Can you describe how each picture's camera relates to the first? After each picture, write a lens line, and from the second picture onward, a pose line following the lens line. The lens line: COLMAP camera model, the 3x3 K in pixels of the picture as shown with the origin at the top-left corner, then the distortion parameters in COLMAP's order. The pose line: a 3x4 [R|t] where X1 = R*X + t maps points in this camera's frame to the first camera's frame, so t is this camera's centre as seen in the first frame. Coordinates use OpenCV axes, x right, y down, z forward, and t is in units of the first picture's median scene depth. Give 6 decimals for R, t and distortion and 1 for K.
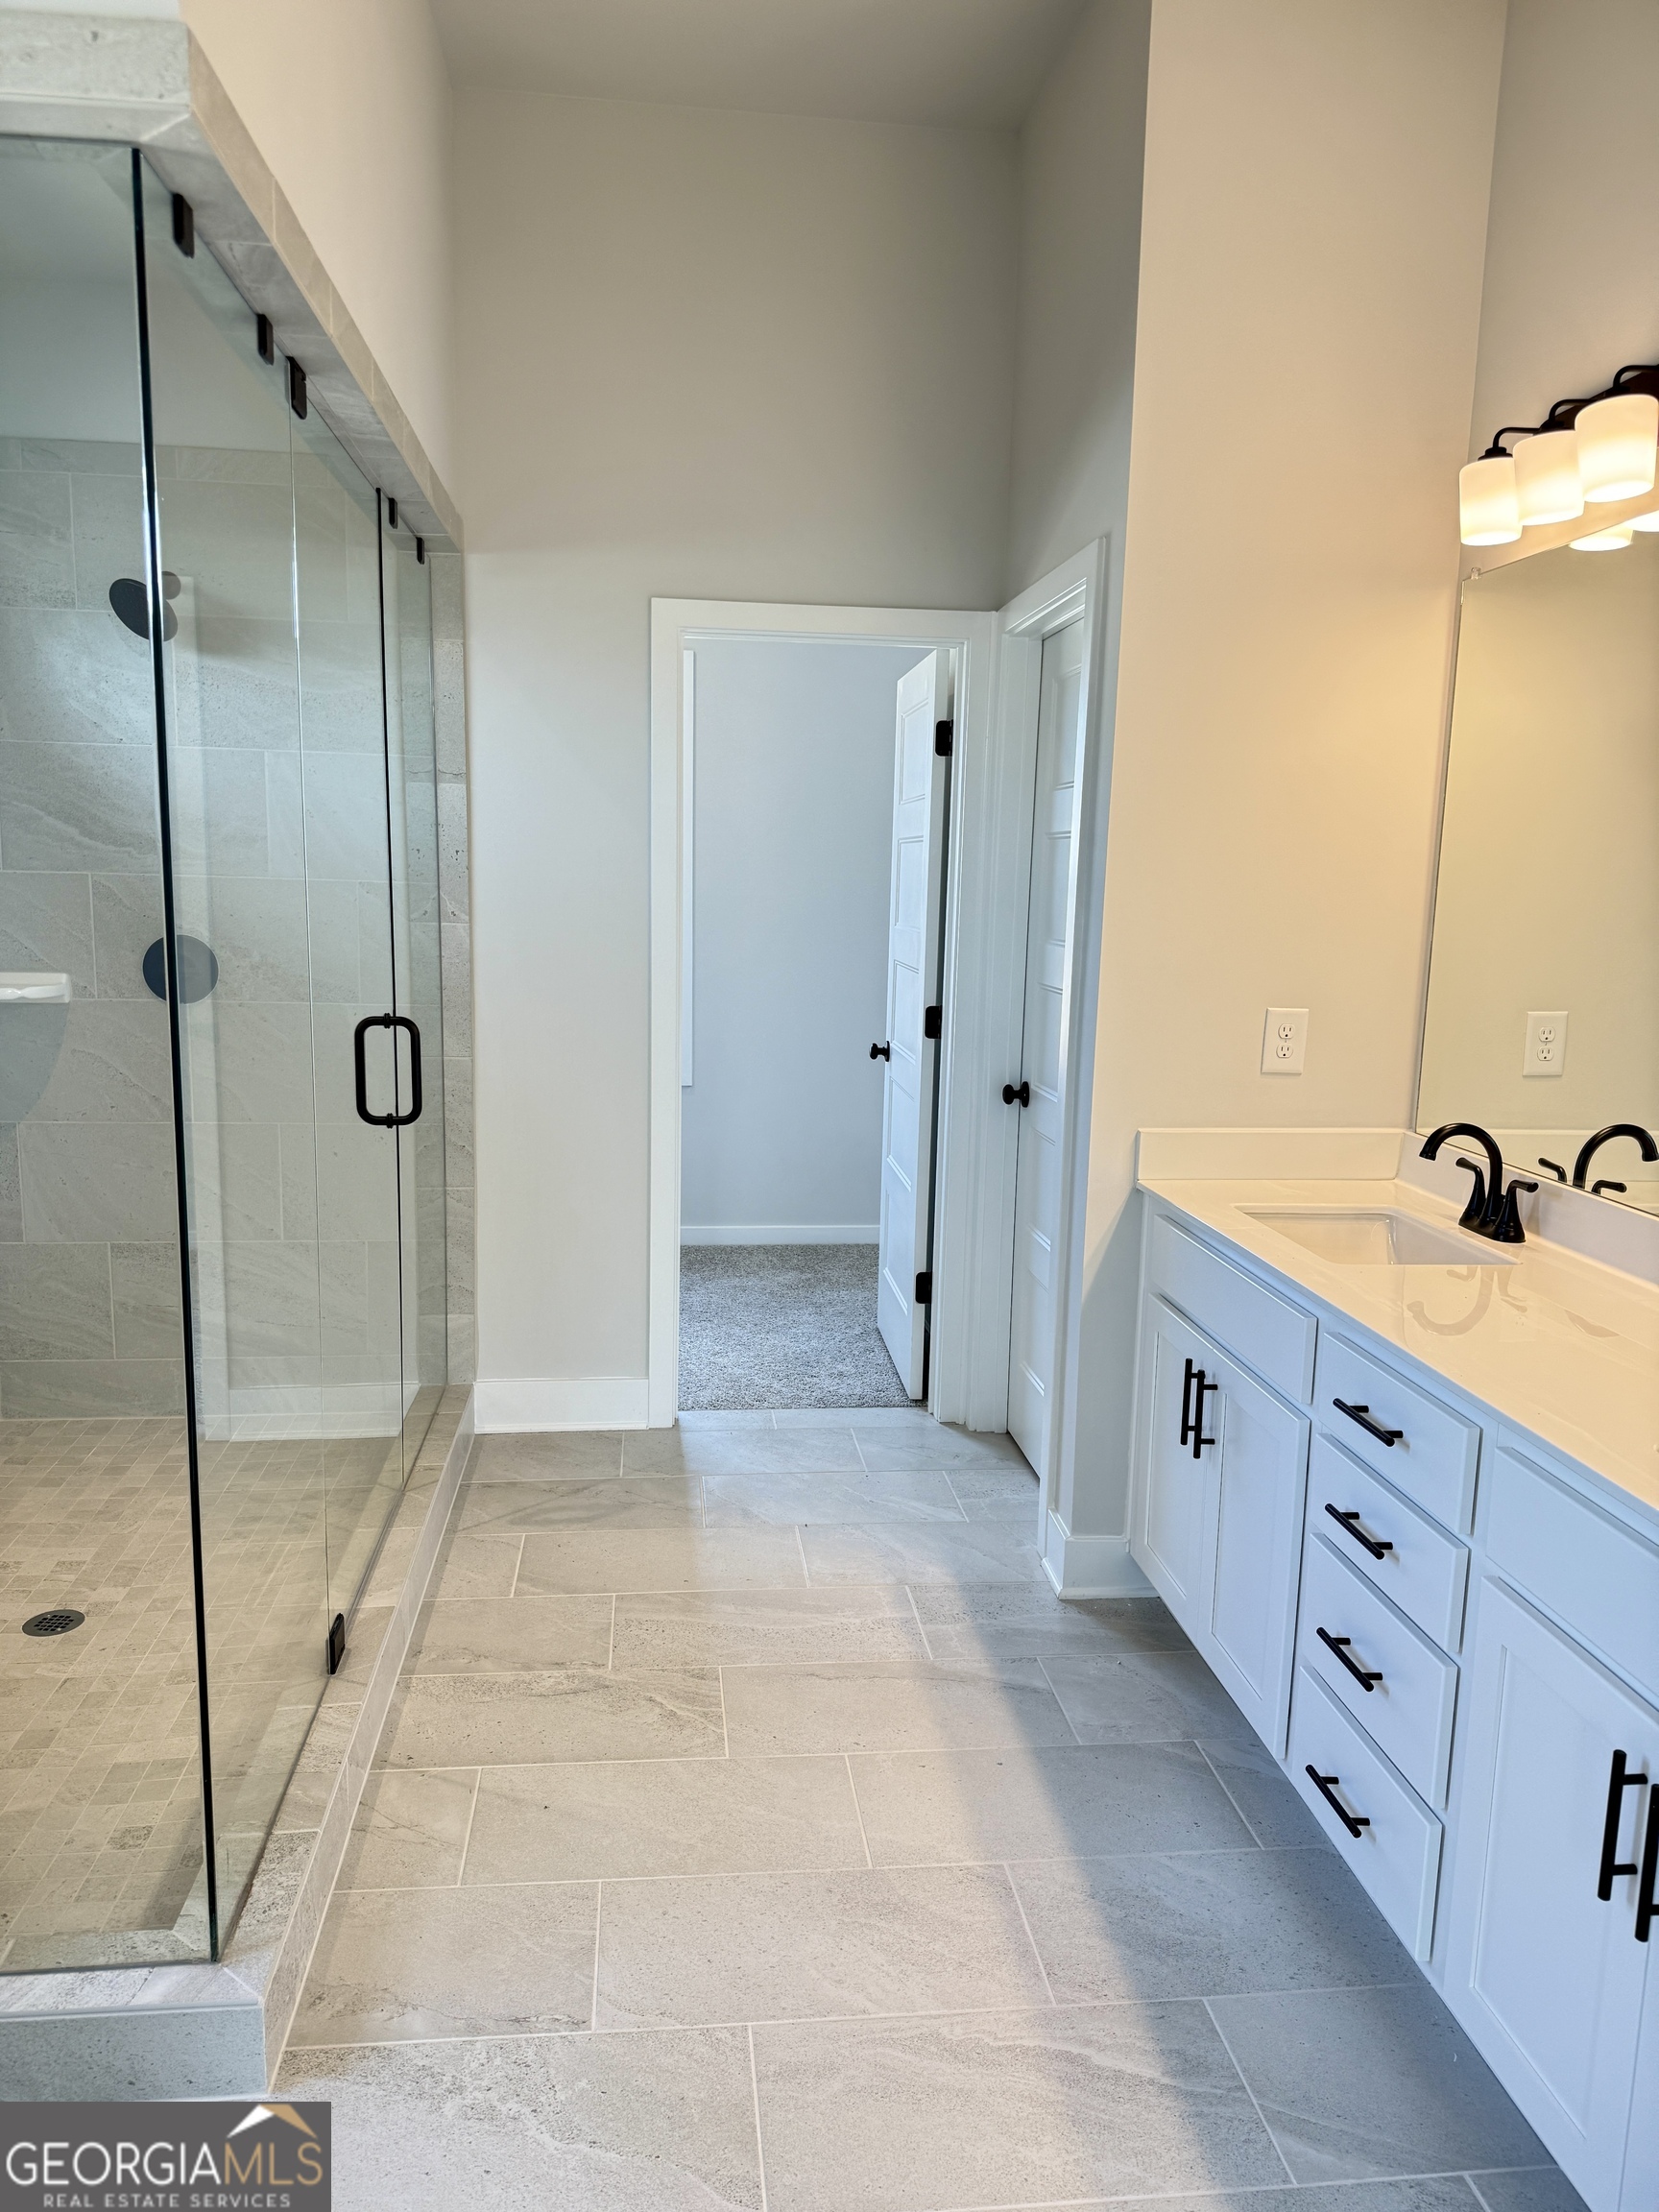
lens RADIAL K [[1601.7, 0, 820.3], [0, 1601.7, 1094.4], [0, 0, 1]] dist [0.070899, -0.052867]
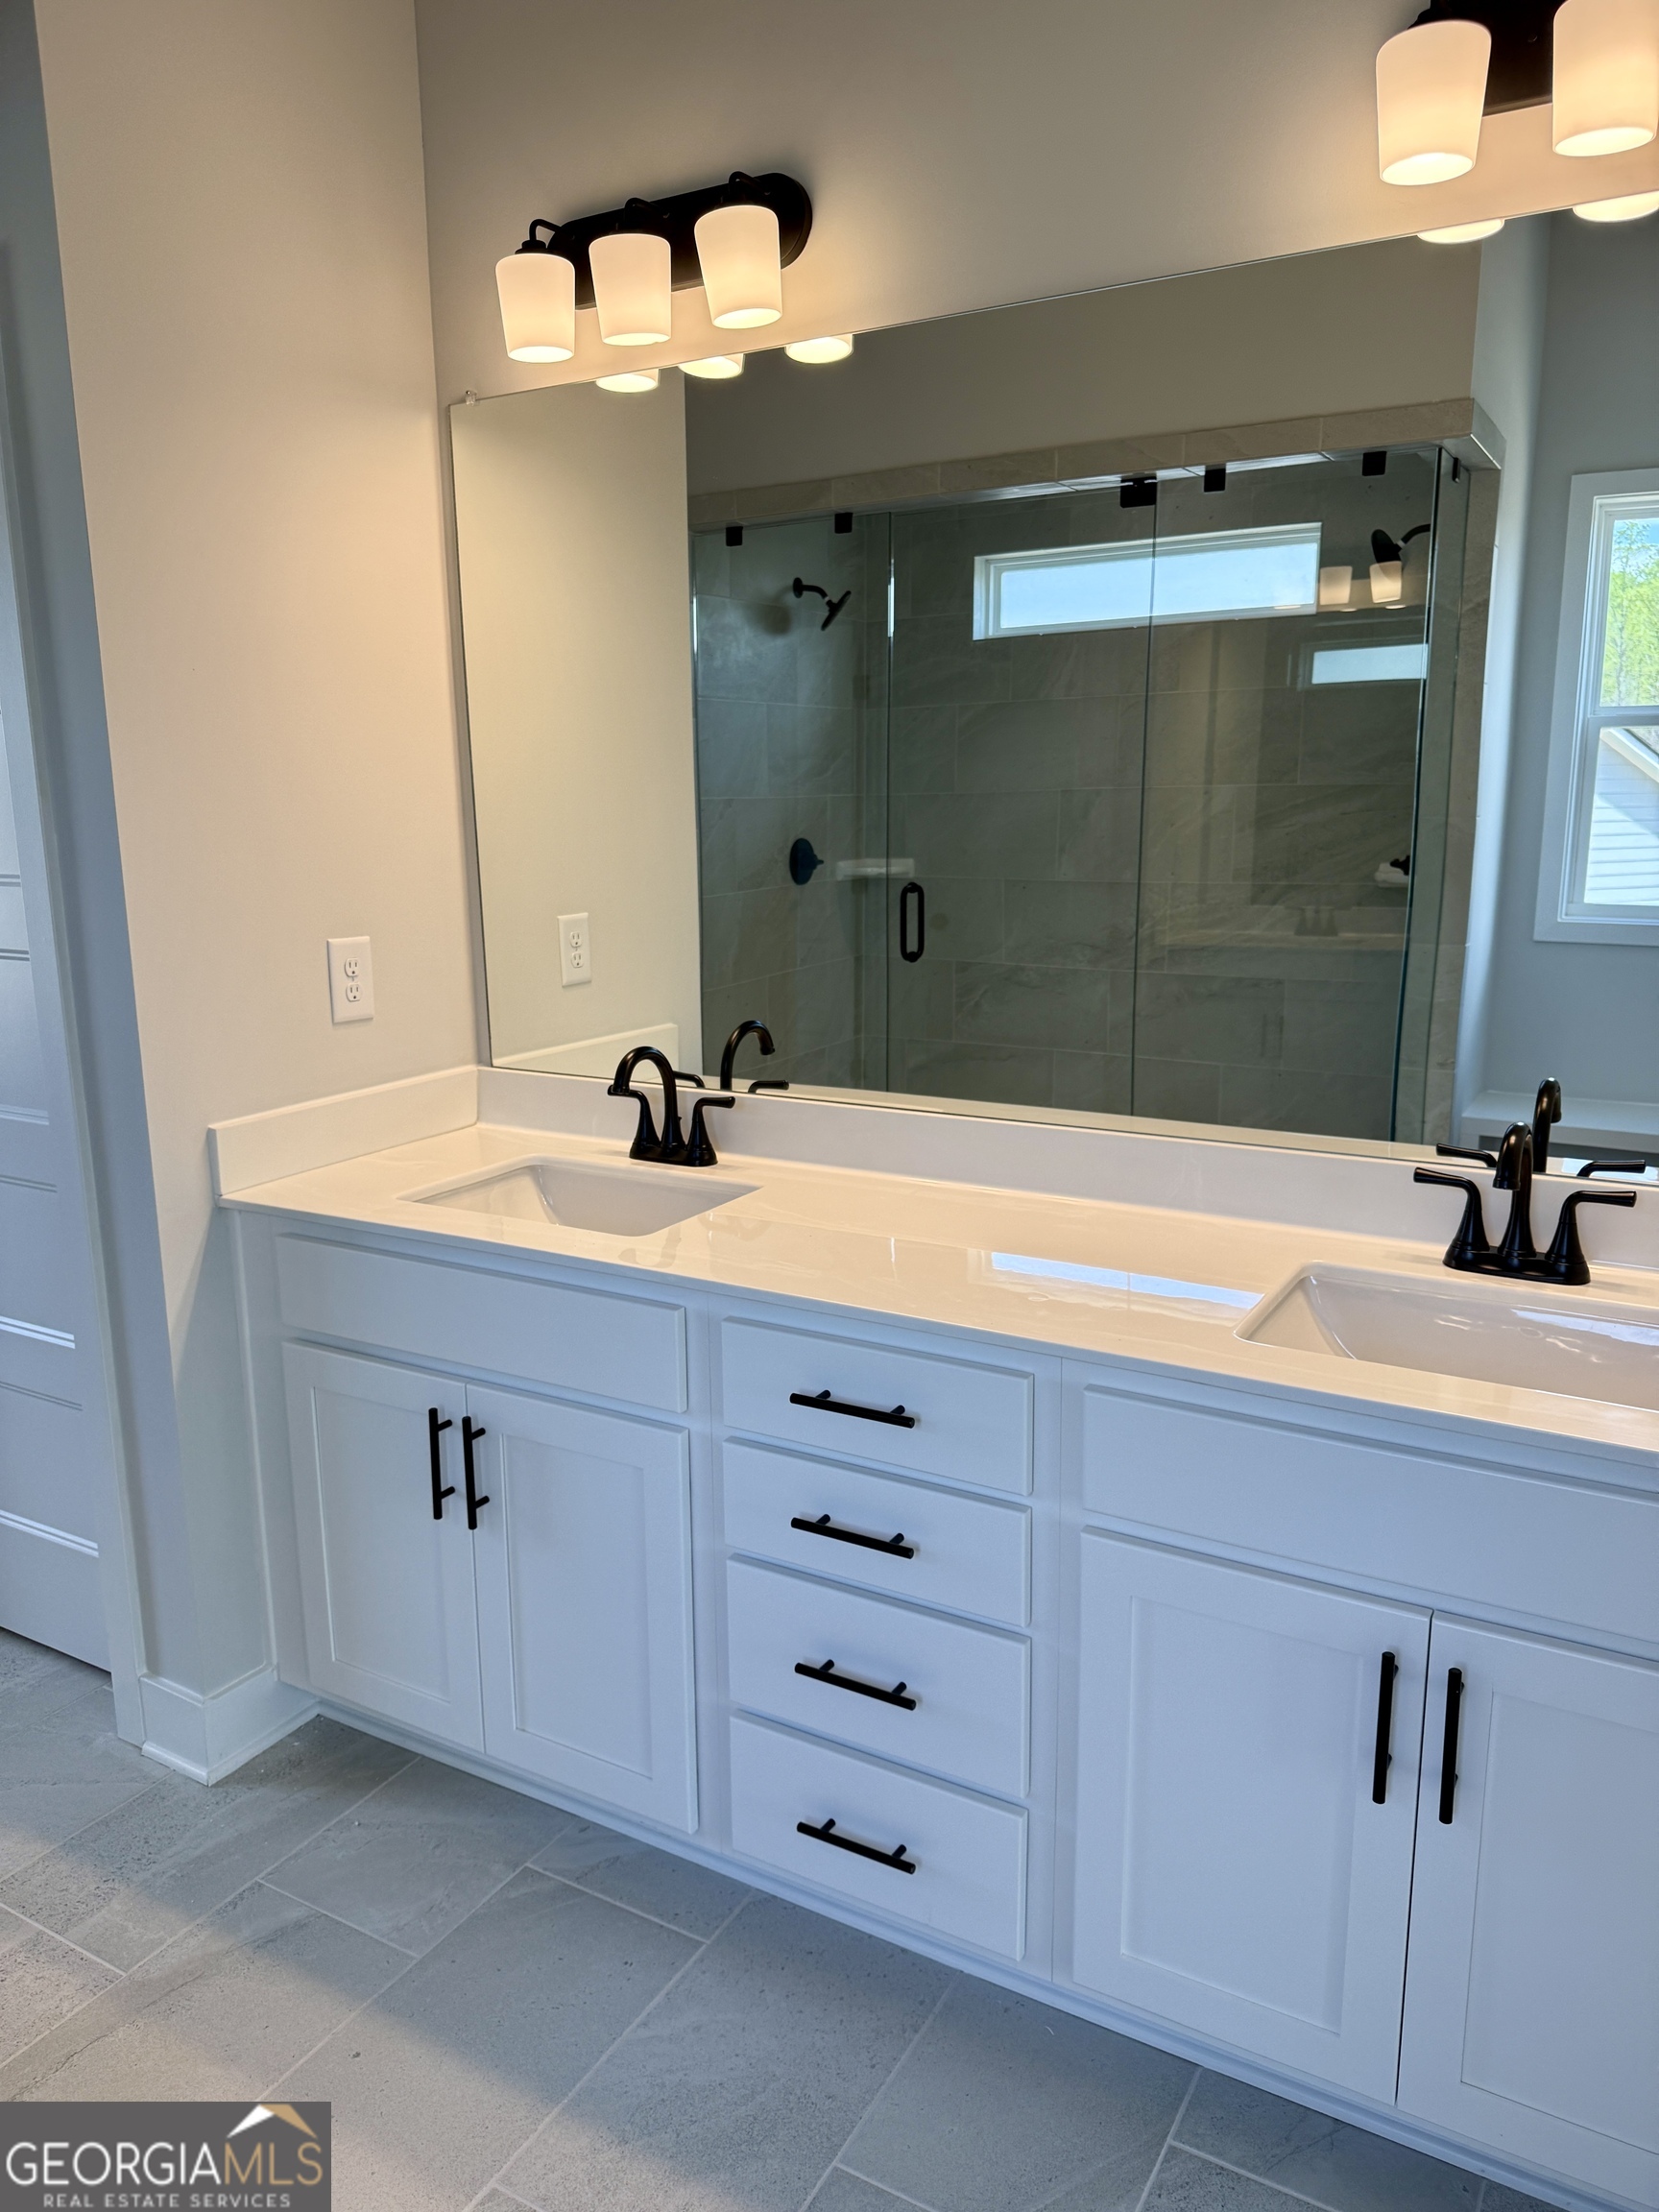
lens RADIAL K [[1601.7, 0, 828.8], [0, 1601.7, 1110.2], [0, 0, 1]] dist [0.070899, -0.052867]
pose [[0.592545, -0.188066, 0.783276, -0.213201], [0.133224, 0.981854, 0.134962, -0.047906], [-0.794445, 0.024380, 0.606847, 0.350719]]
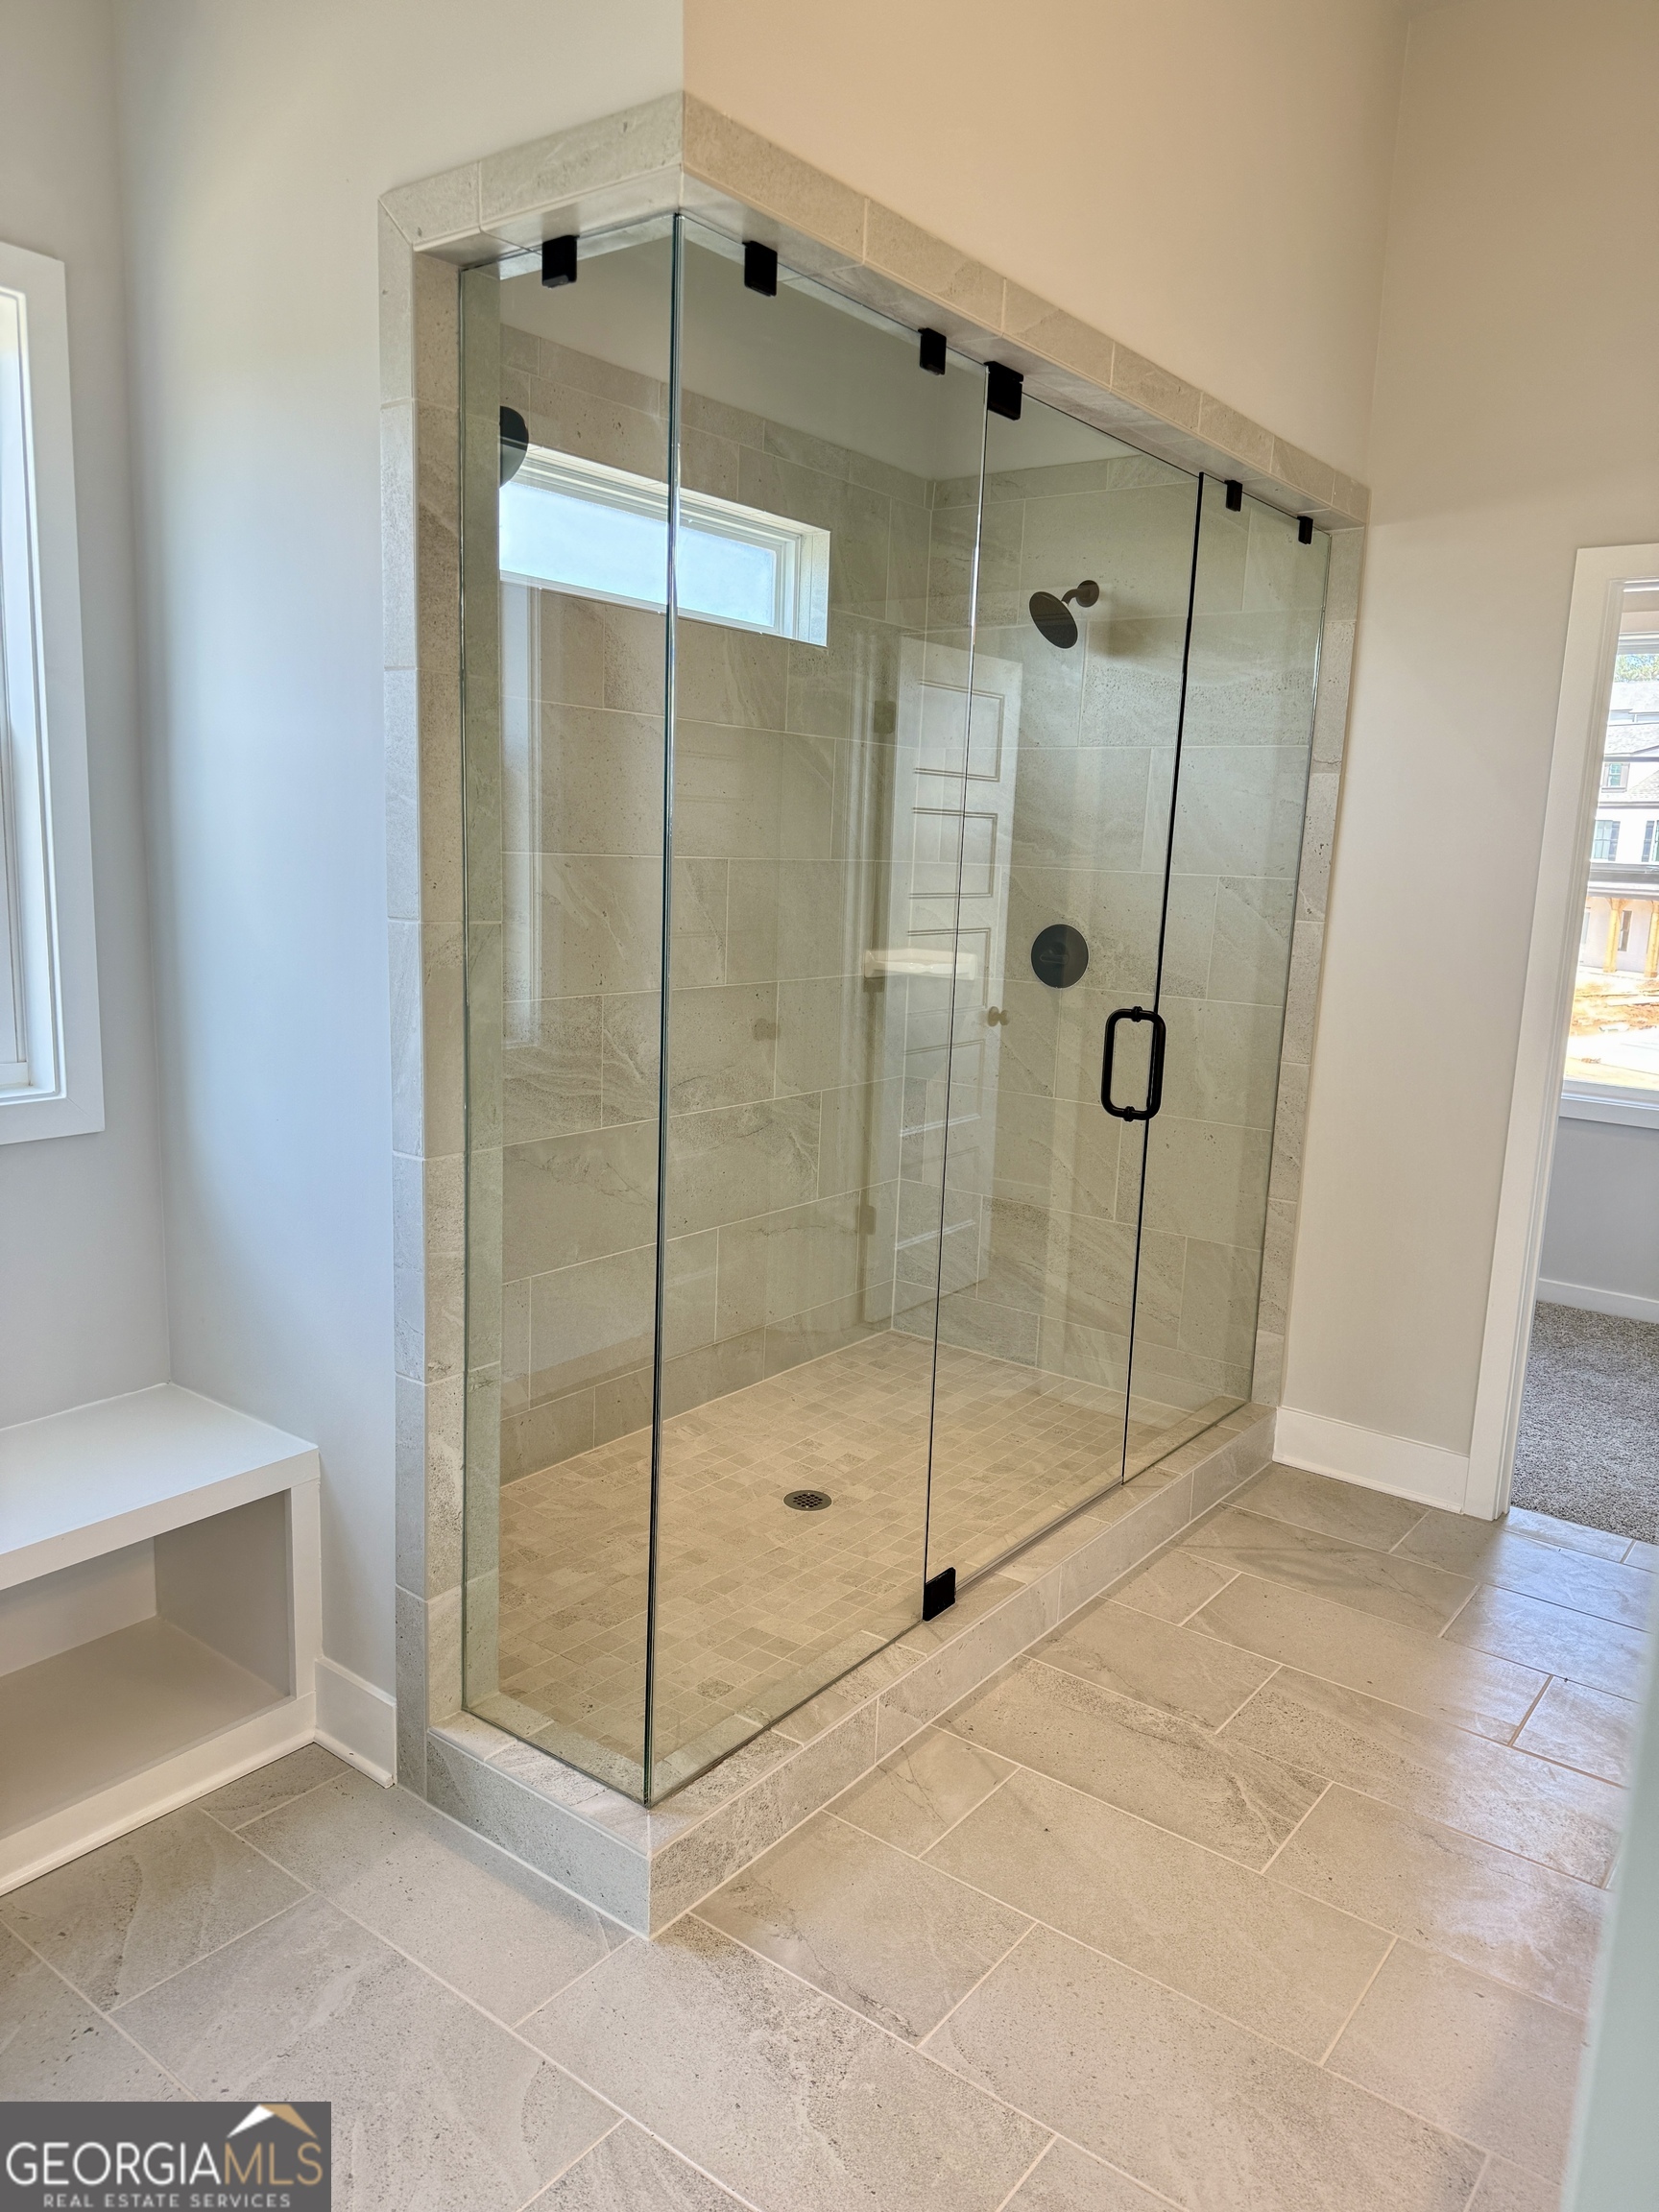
lens RADIAL K [[1601.7, 0, 819.5], [0, 1601.7, 1093.2], [0, 0, 1]] dist [0.070899, -0.052867]
pose [[0.726983, 0.120703, -0.675964, 0.276252], [-0.122091, 0.991465, 0.045733, -0.019219], [0.675714, 0.049282, 0.735514, 0.146833]]
